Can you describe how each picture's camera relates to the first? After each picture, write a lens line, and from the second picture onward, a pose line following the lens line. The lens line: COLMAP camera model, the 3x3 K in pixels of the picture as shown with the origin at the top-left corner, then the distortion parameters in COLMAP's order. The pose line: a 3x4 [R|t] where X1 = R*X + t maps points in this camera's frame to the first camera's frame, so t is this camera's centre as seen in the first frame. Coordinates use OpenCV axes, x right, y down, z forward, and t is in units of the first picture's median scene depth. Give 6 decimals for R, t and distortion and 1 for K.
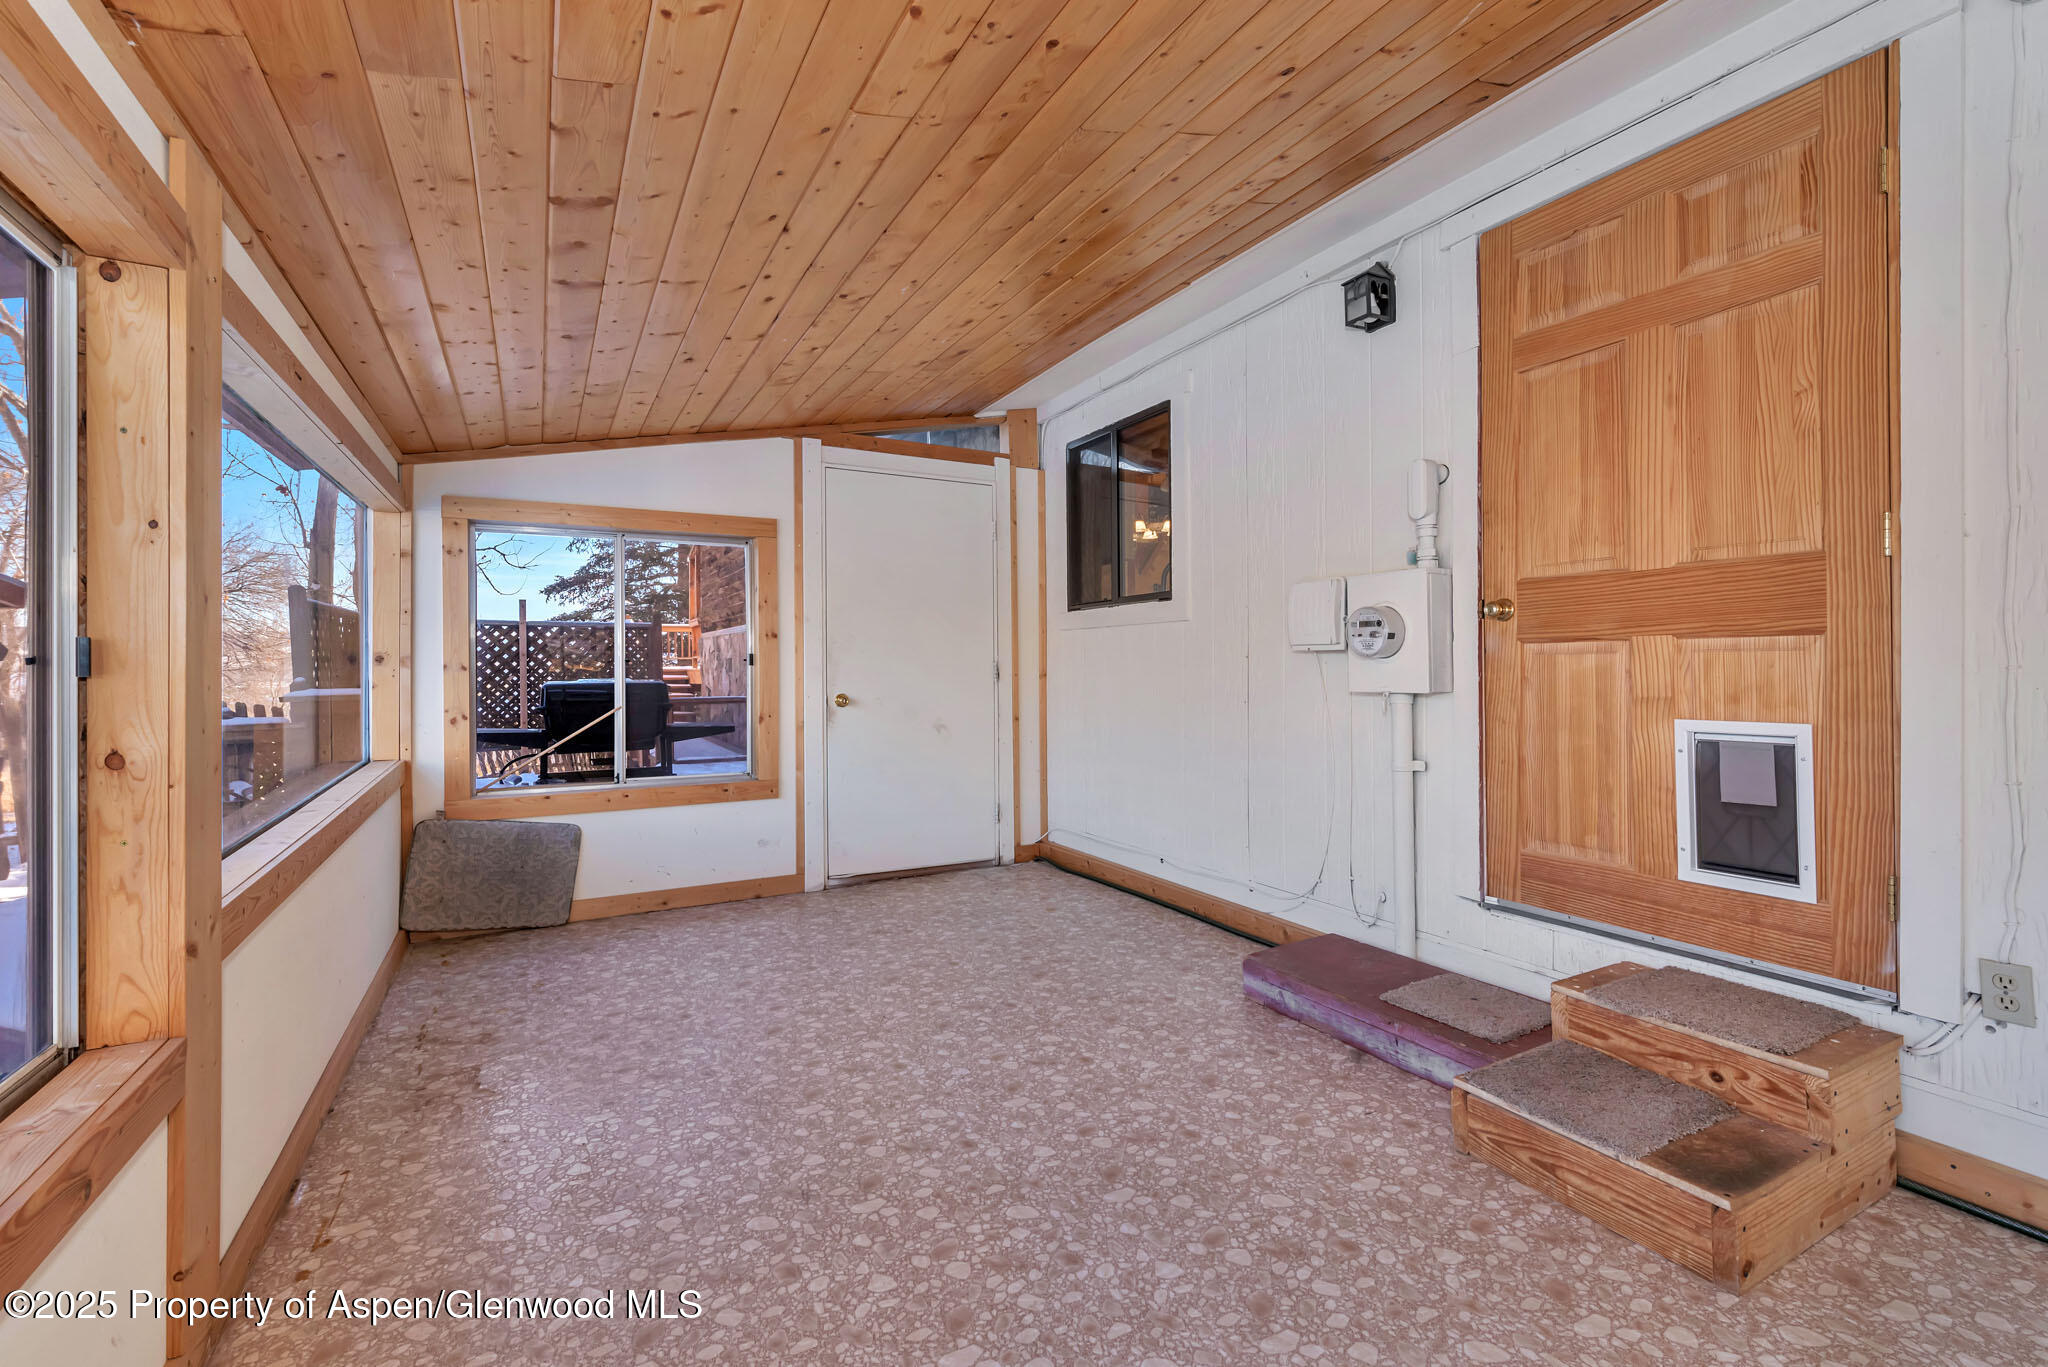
lens RADIAL K [[899.1, 0, 1031.8], [0, 899.1, 679.4], [0, 0, 1]] dist [0.001909, 0.000863]
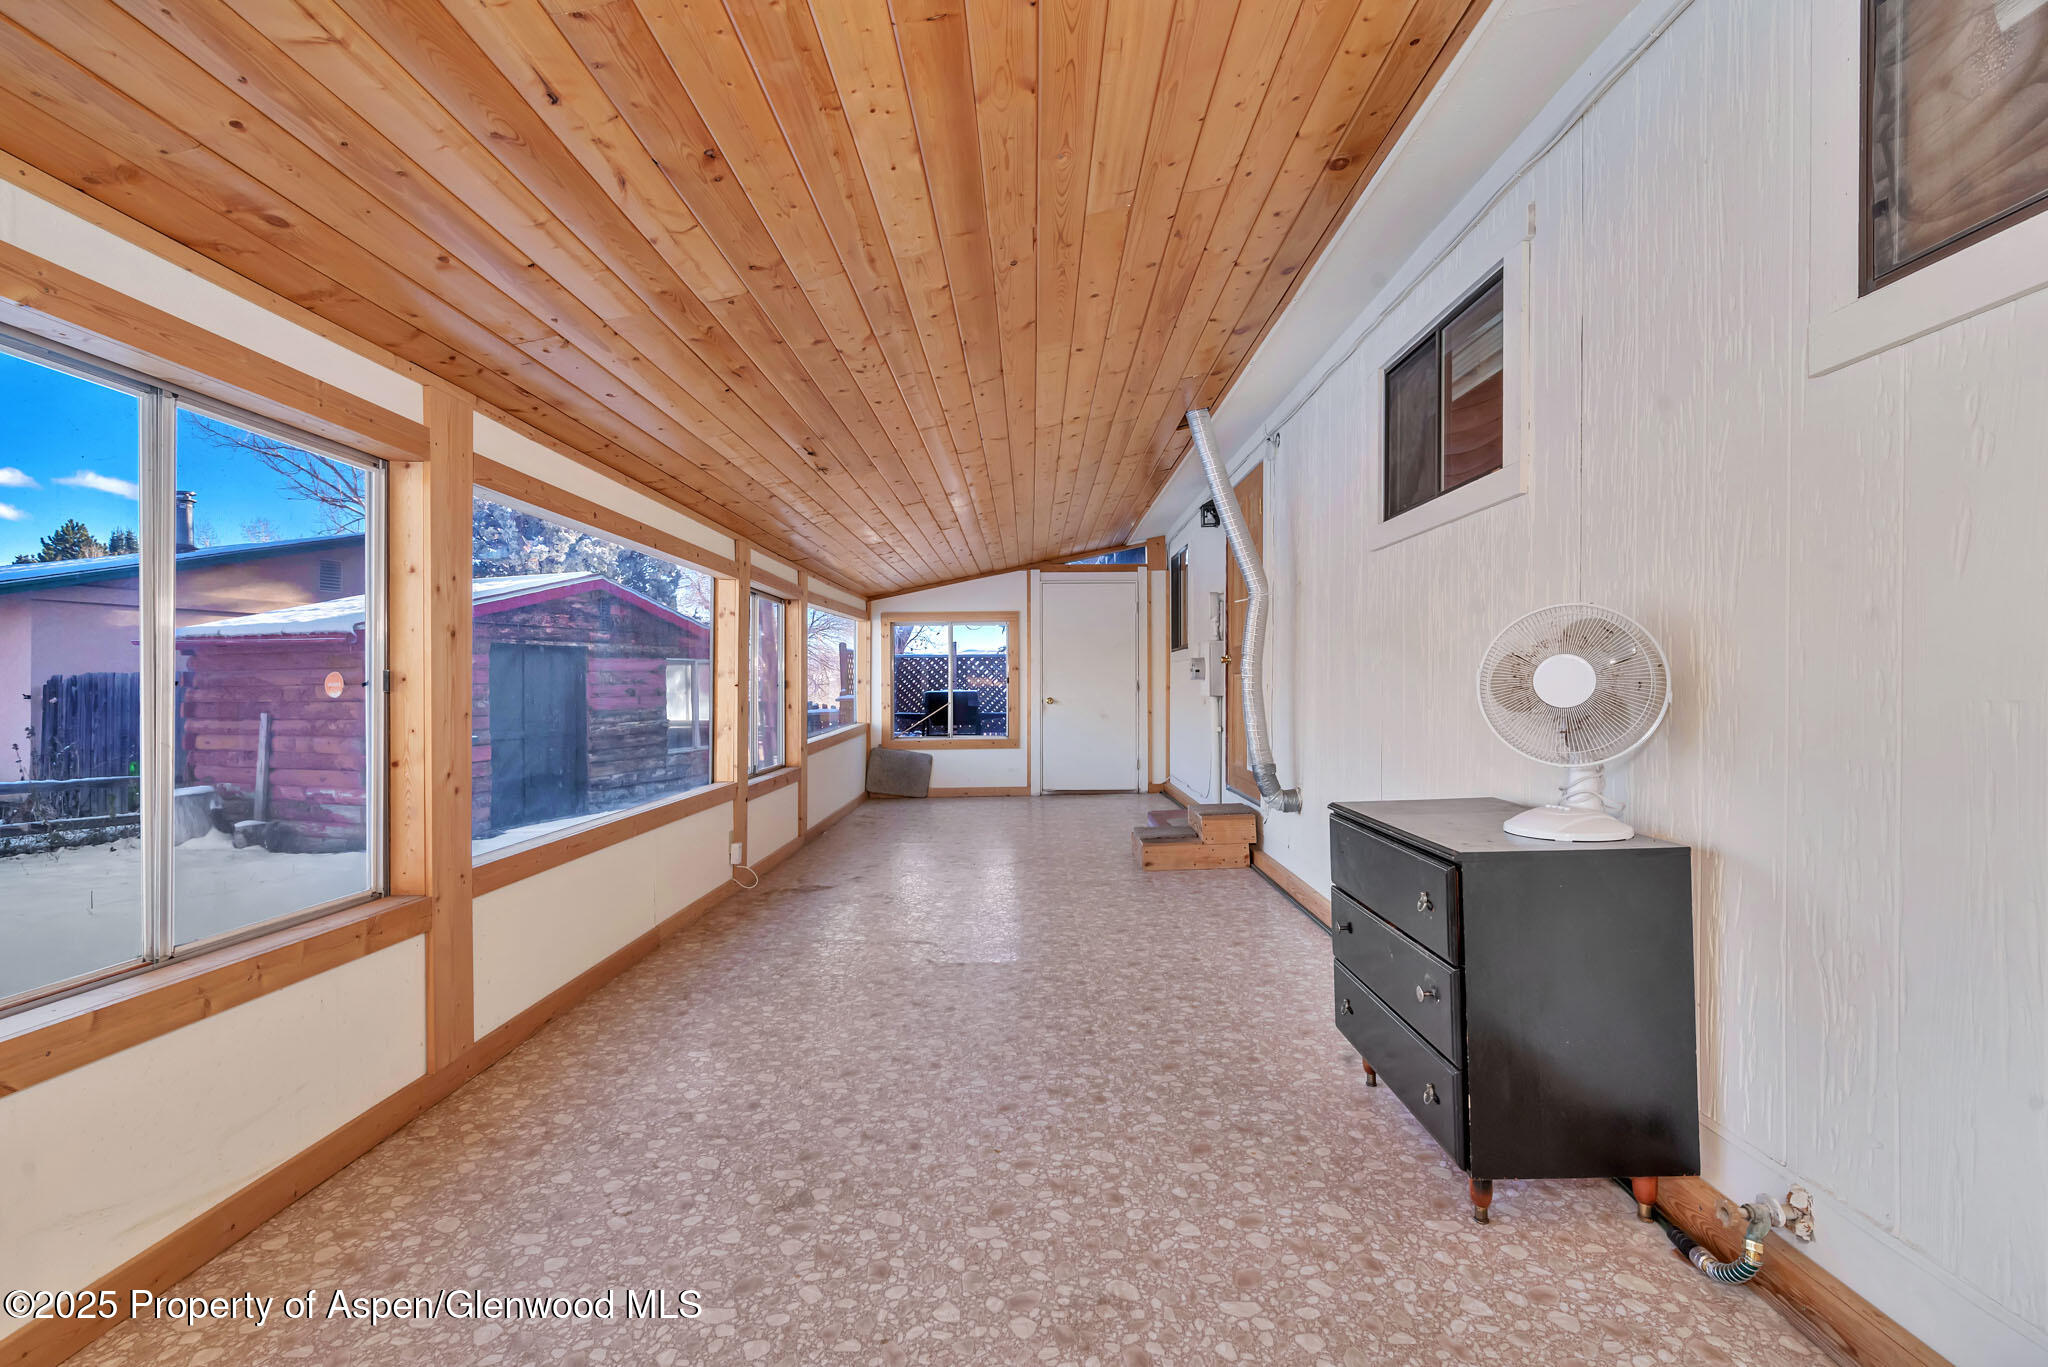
lens RADIAL K [[899.1, 0, 1019.5], [0, 899.1, 683.5], [0, 0, 1]] dist [0.001909, 0.000863]
pose [[0.877321, -0.002730, -0.479896, 0.626689], [-0.001959, 0.999955, -0.009269, 0.003752], [0.479900, 0.009072, 0.877276, -0.707492]]
